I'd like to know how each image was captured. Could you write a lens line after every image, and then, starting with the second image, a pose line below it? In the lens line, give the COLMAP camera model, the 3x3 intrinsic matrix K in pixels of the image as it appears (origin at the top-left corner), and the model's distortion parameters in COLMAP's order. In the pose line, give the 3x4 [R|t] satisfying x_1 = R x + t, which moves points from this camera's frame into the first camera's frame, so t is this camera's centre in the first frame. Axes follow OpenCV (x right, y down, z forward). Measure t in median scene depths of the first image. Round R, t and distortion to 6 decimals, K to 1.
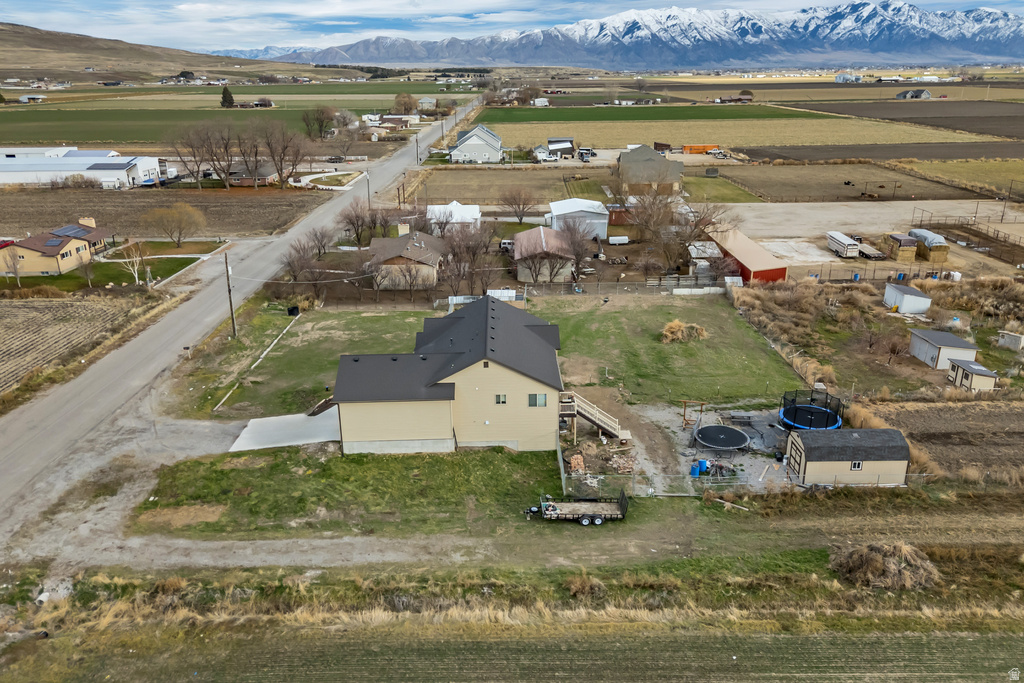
lens RADIAL K [[753.1, 0, 513.8], [0, 753.1, 341.6], [0, 0, 1]] dist [0.085563, -0.082201]
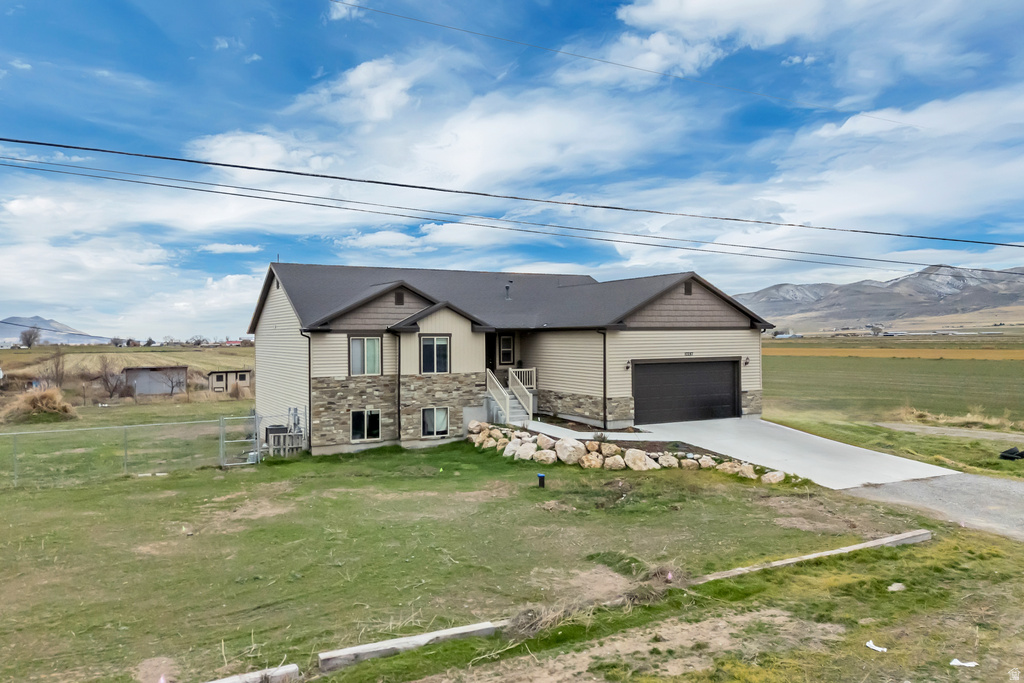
lens RADIAL K [[753.1, 0, 513.8], [0, 753.1, 341.6], [0, 0, 1]] dist [0.085563, -0.082201]
pose [[-0.463945, 0.011684, 0.885787, -0.575121], [0.312464, 0.937805, 0.151288, -0.047438], [-0.828928, 0.346966, -0.438740, 1.248642]]
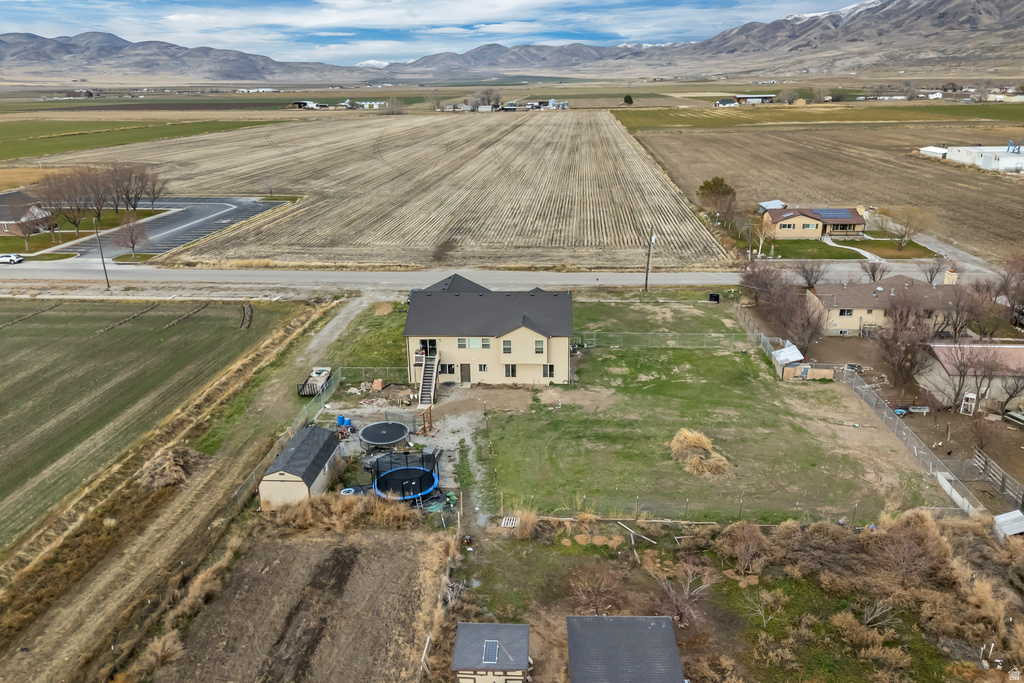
lens RADIAL K [[753.1, 0, 513.8], [0, 753.1, 341.6], [0, 0, 1]] dist [0.085563, -0.082201]
pose [[-0.076071, 0.332199, -0.940137, 1.150033], [-0.320819, 0.884577, 0.338526, -0.383702], [0.944081, 0.327365, 0.039285, 1.028122]]
